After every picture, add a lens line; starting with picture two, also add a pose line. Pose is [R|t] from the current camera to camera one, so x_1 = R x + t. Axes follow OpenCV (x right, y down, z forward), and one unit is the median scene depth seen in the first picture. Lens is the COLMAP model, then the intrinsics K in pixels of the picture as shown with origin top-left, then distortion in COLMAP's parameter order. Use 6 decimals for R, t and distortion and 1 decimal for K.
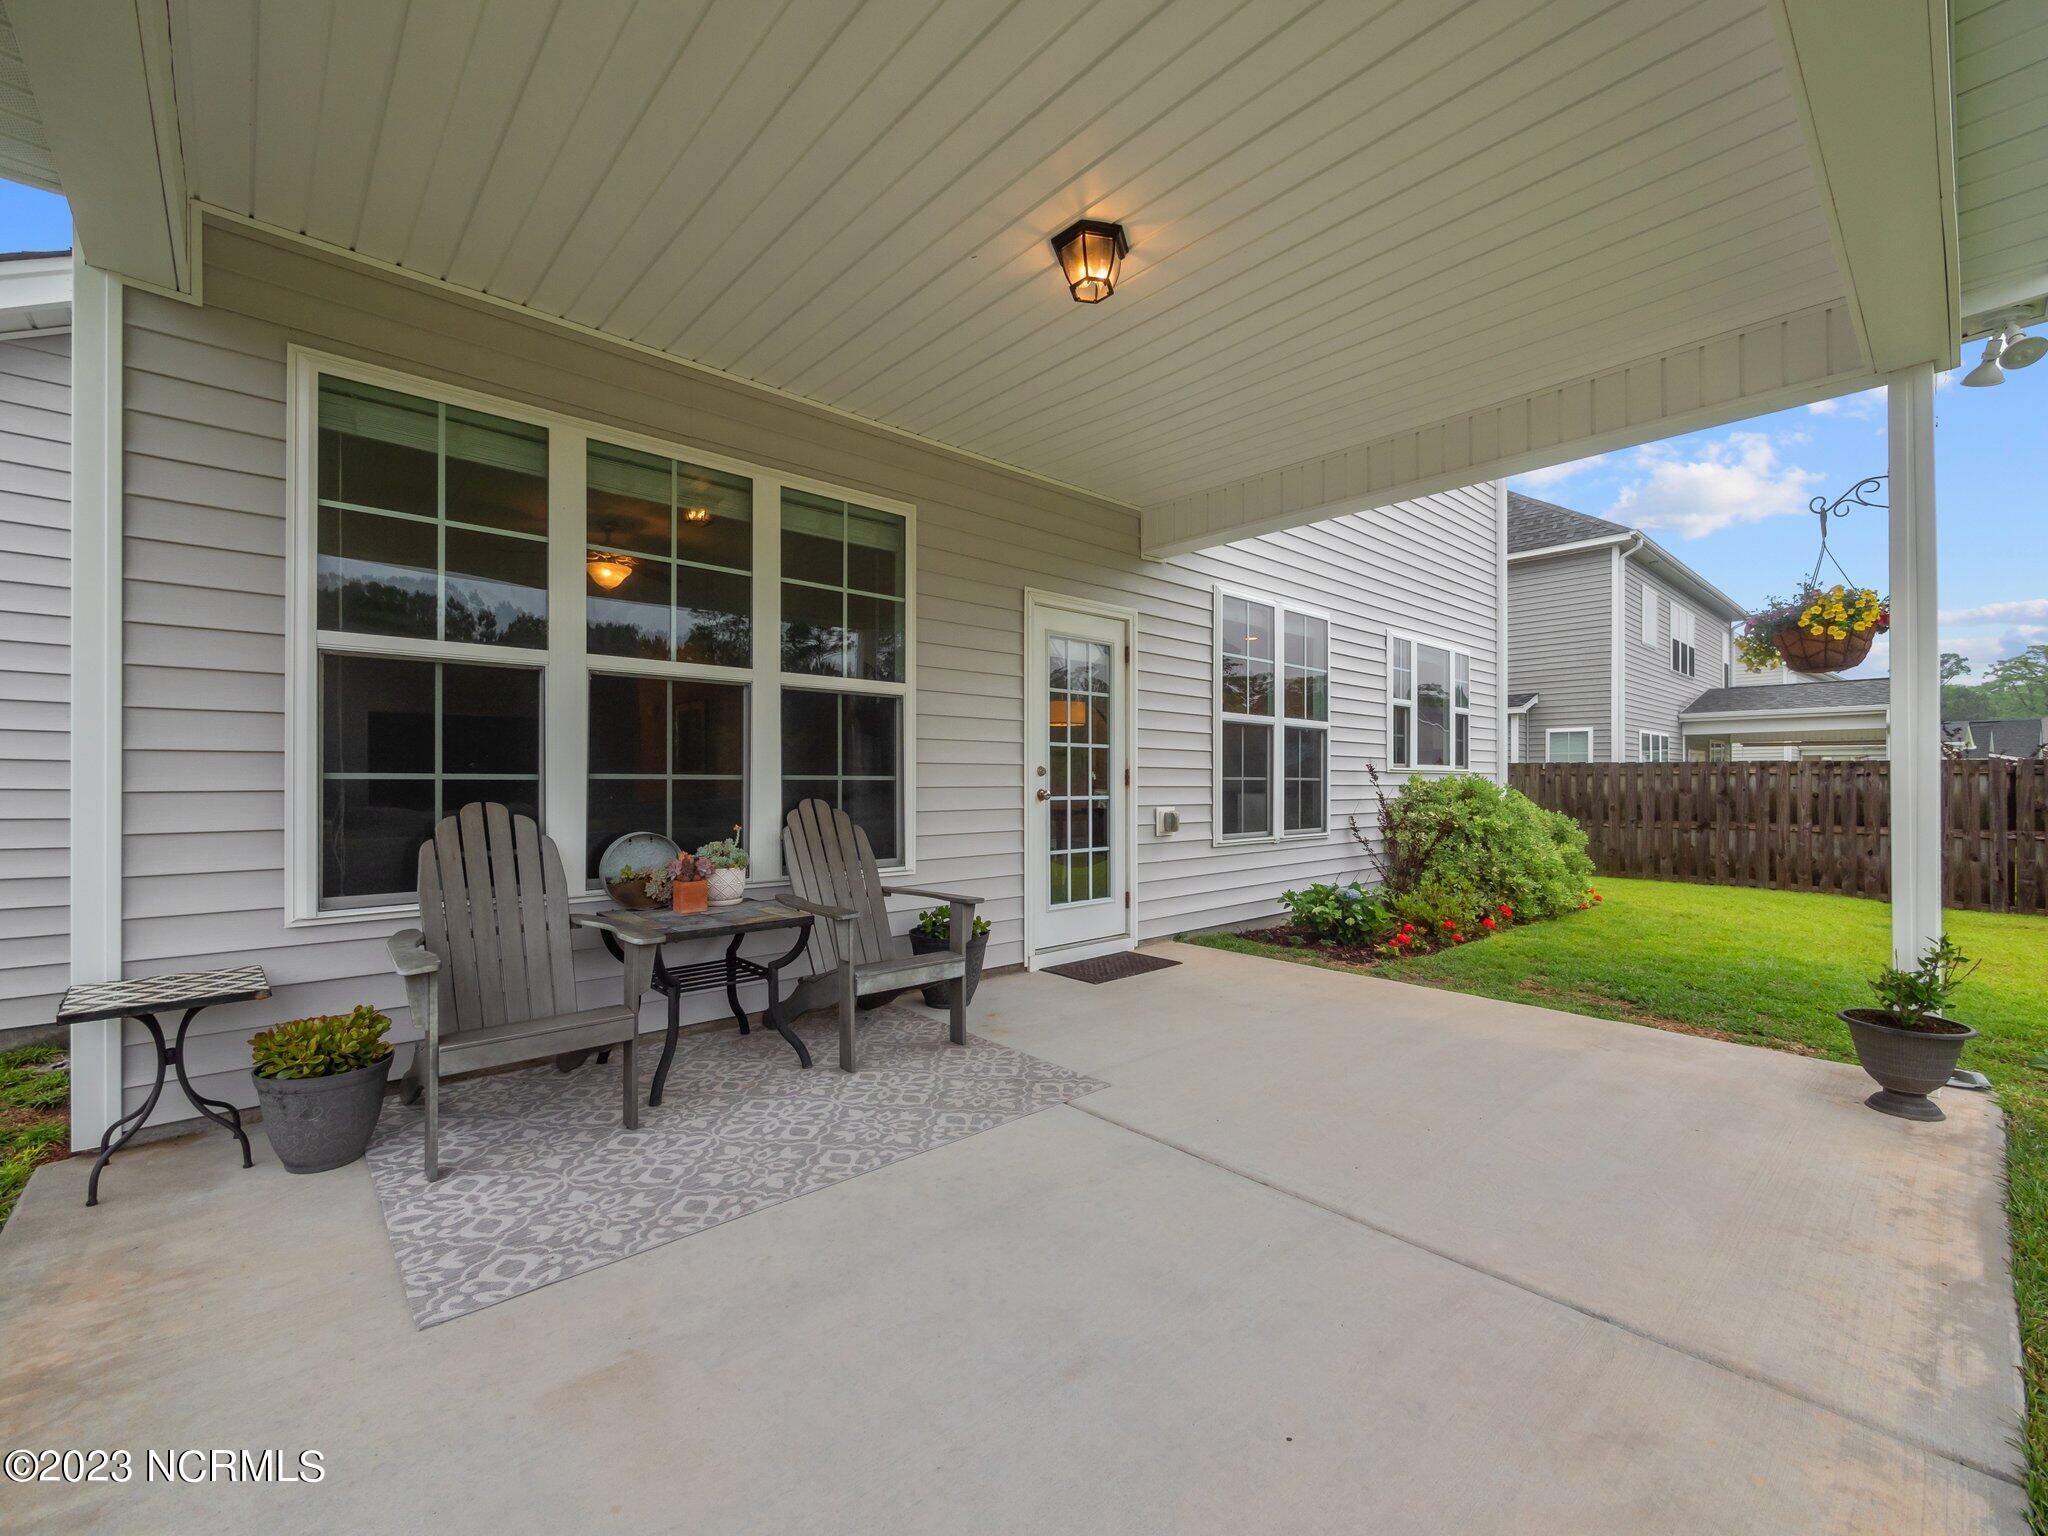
lens RADIAL K [[867.2, 0, 1033.0], [0, 867.2, 774.3], [0, 0, 1]] dist [-0.002501, 0.000022]
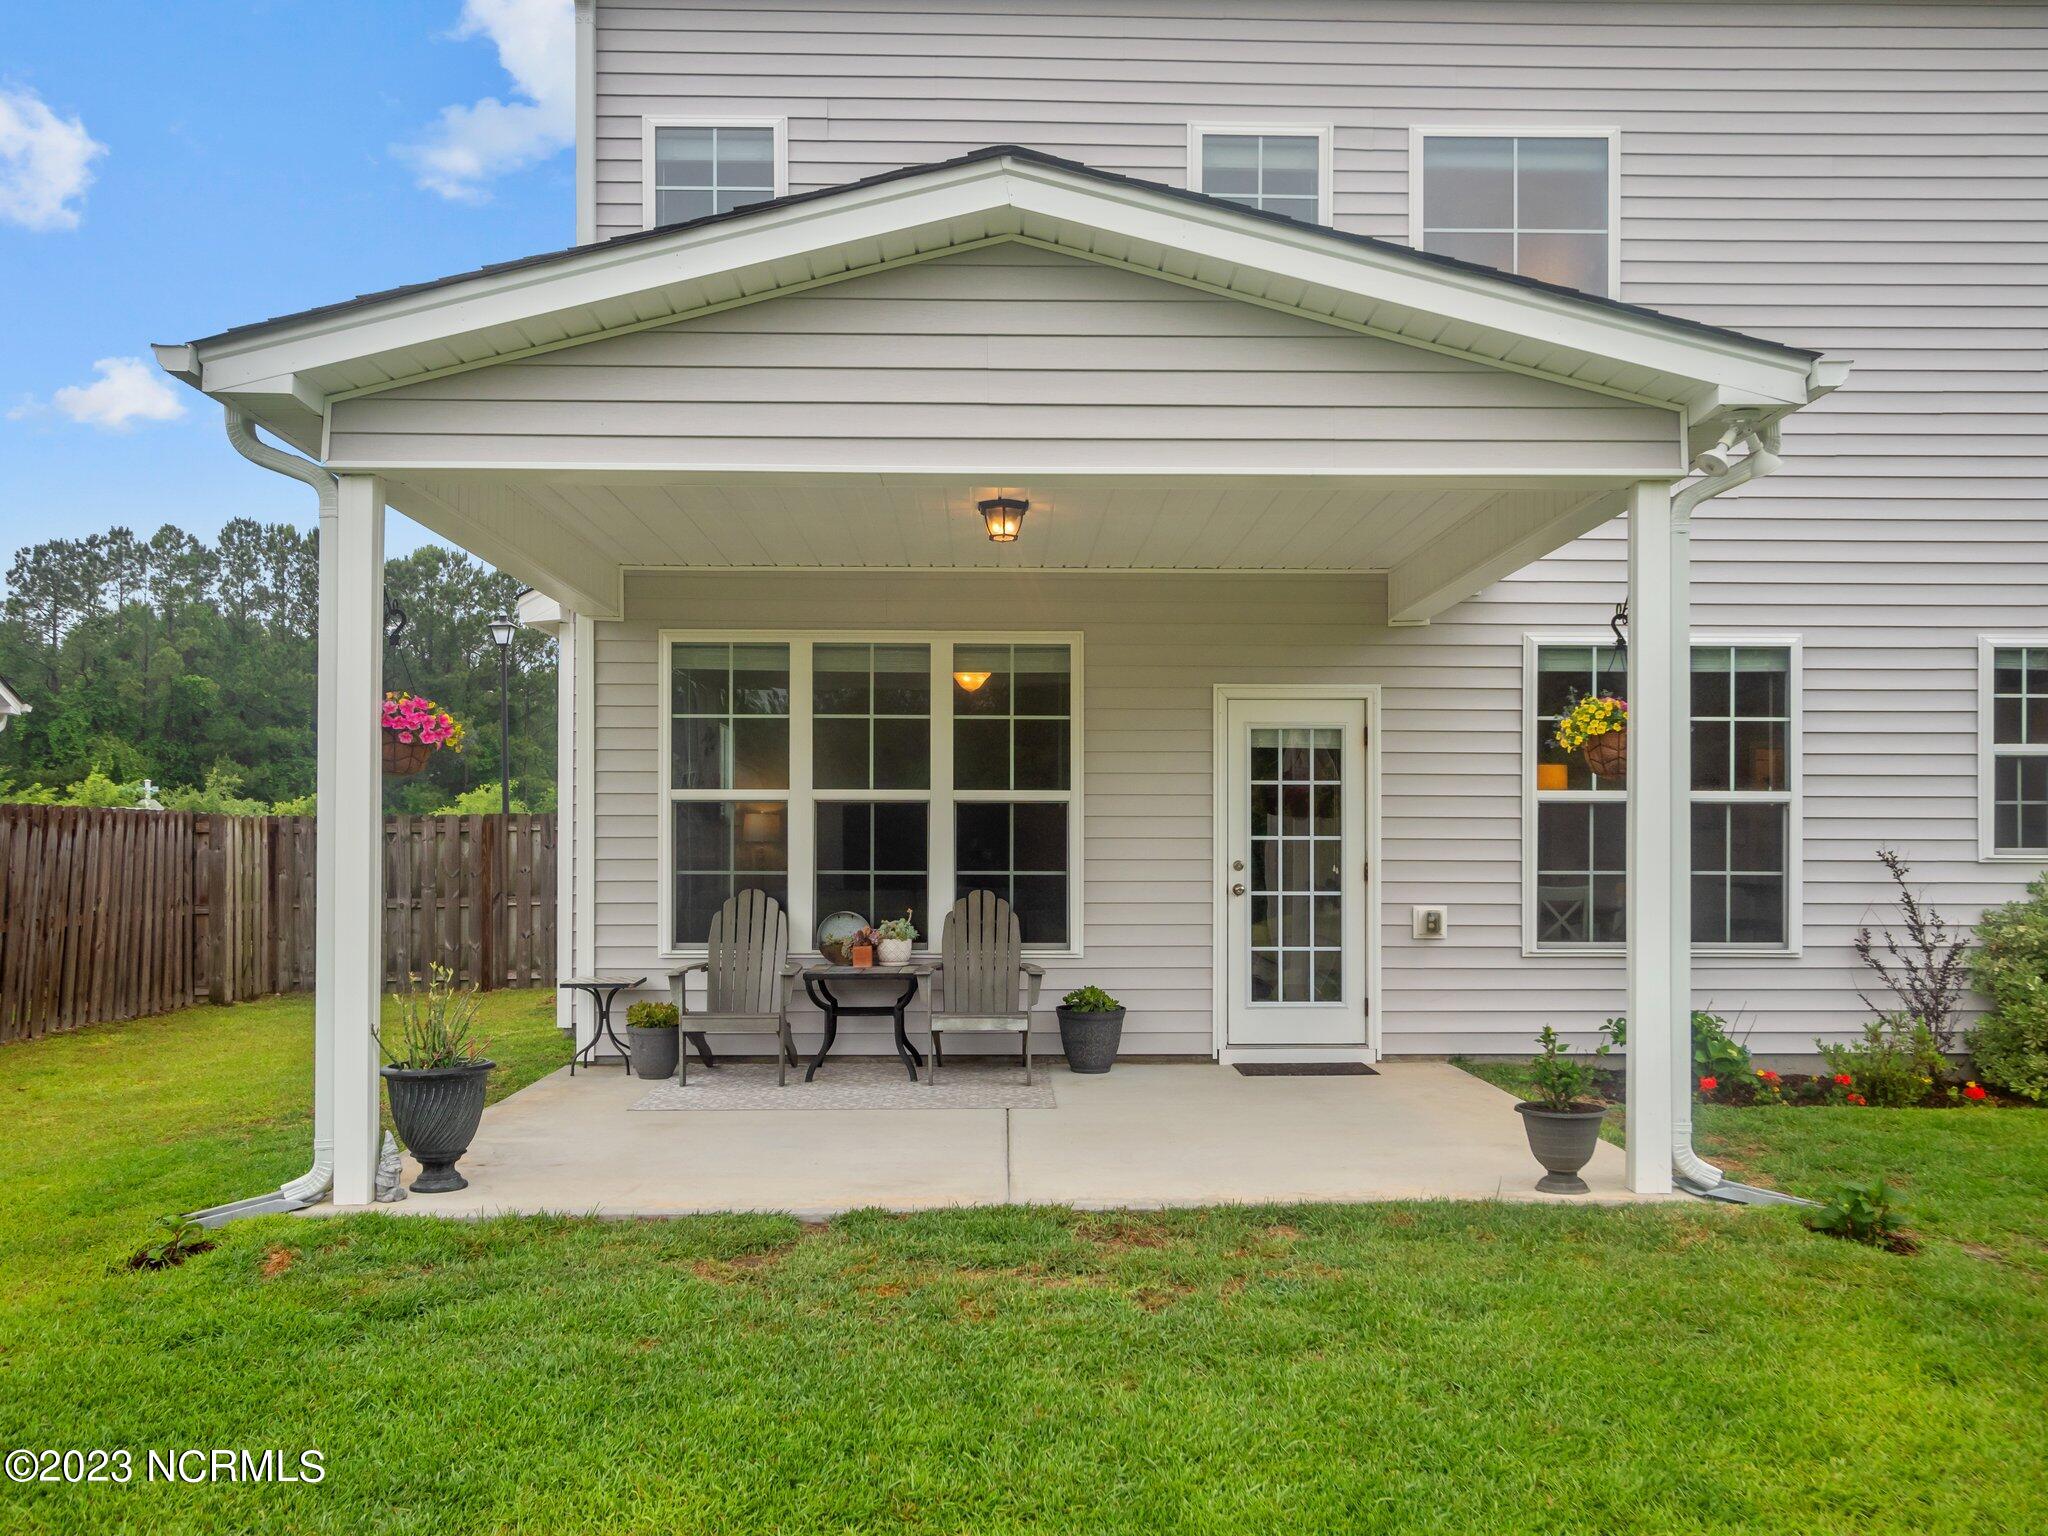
lens RADIAL K [[1654.5, 0, 1021.4], [0, 1654.5, 832.6], [0, 0, 1]] dist [0.002178, 0.000384]
pose [[0.752872, -0.007717, -0.658121, 1.096289], [0.004412, 0.999968, -0.006679, -0.030849], [0.658152, 0.002125, 0.752882, -0.605871]]
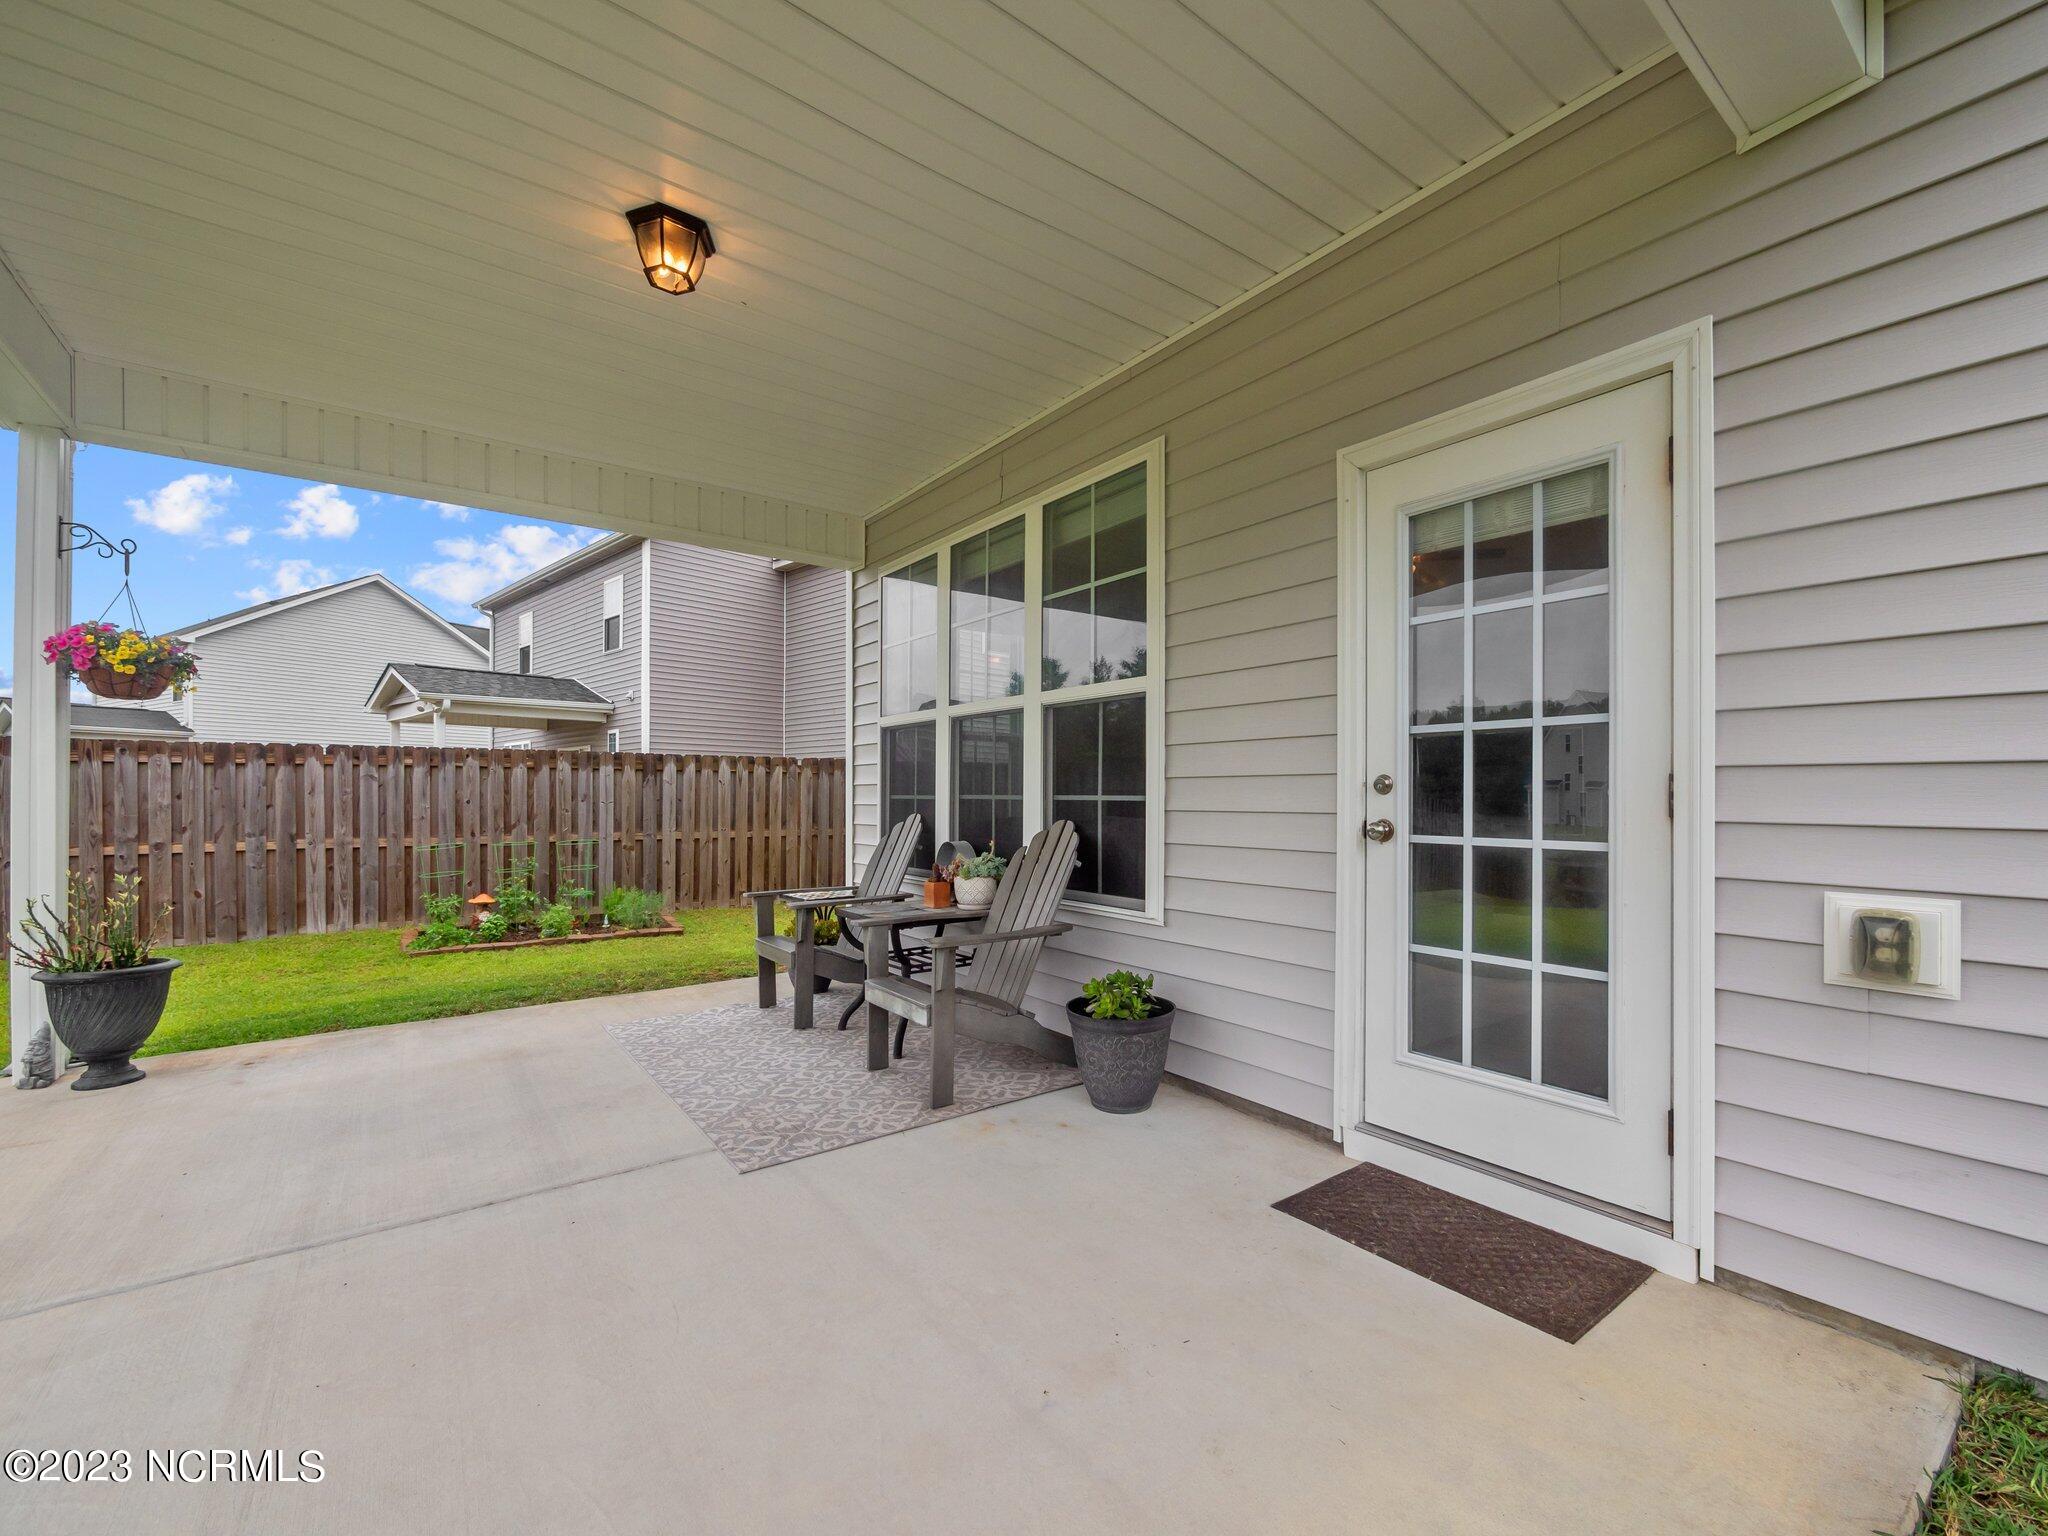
lens RADIAL K [[865.1, 0, 1034.6], [0, 865.1, 796.7], [0, 0, 1]] dist [-0.003581, -0.000618]
pose [[-0.100641, -0.002651, -0.994919, 0.557144], [0.004504, 0.999985, -0.003120, 0.004021], [0.994913, -0.004795, -0.100627, 0.864908]]
